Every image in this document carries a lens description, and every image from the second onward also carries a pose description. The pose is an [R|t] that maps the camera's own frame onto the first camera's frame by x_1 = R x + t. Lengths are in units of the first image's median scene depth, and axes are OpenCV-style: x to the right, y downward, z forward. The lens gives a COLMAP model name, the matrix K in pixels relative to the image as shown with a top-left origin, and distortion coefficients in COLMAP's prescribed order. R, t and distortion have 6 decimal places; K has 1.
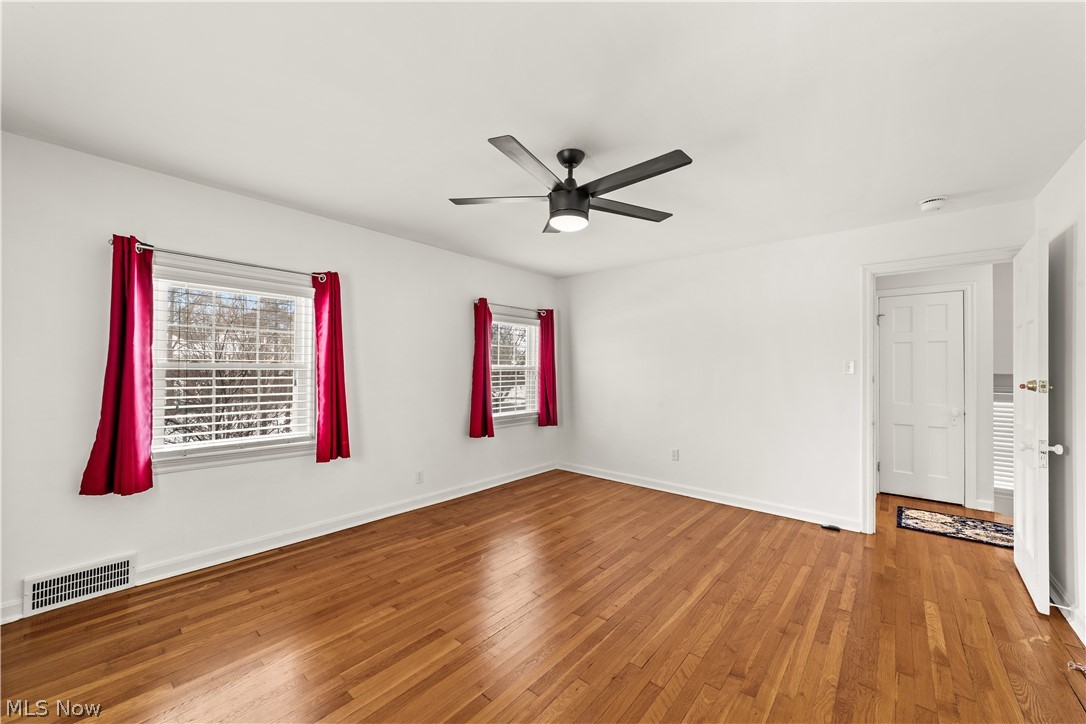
lens RADIAL K [[421.3, 0, 540.3], [0, 421.3, 368.3], [0, 0, 1]] dist [-0.005102, 0.003293]
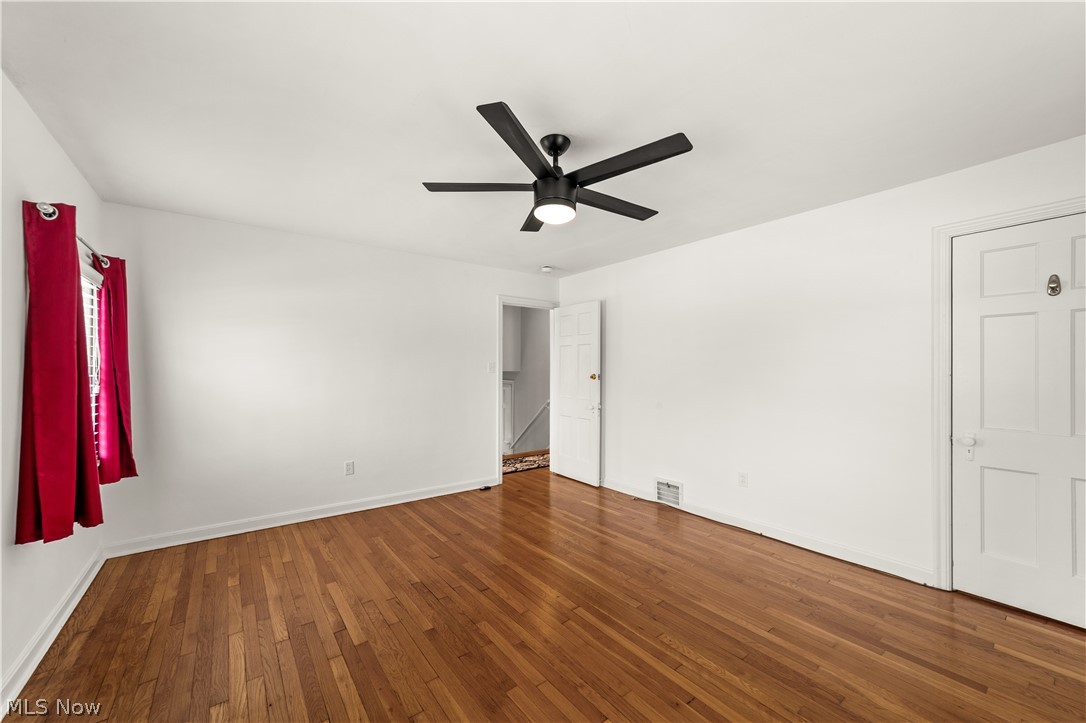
lens RADIAL K [[421.3, 0, 542.6], [0, 421.3, 366.0], [0, 0, 1]] dist [-0.005102, 0.003293]
pose [[0.203678, -0.001277, 0.979037, -0.551279], [0.000086, 0.999999, 0.001286, -0.007947], [-0.979038, -0.000178, 0.203678, 0.531026]]
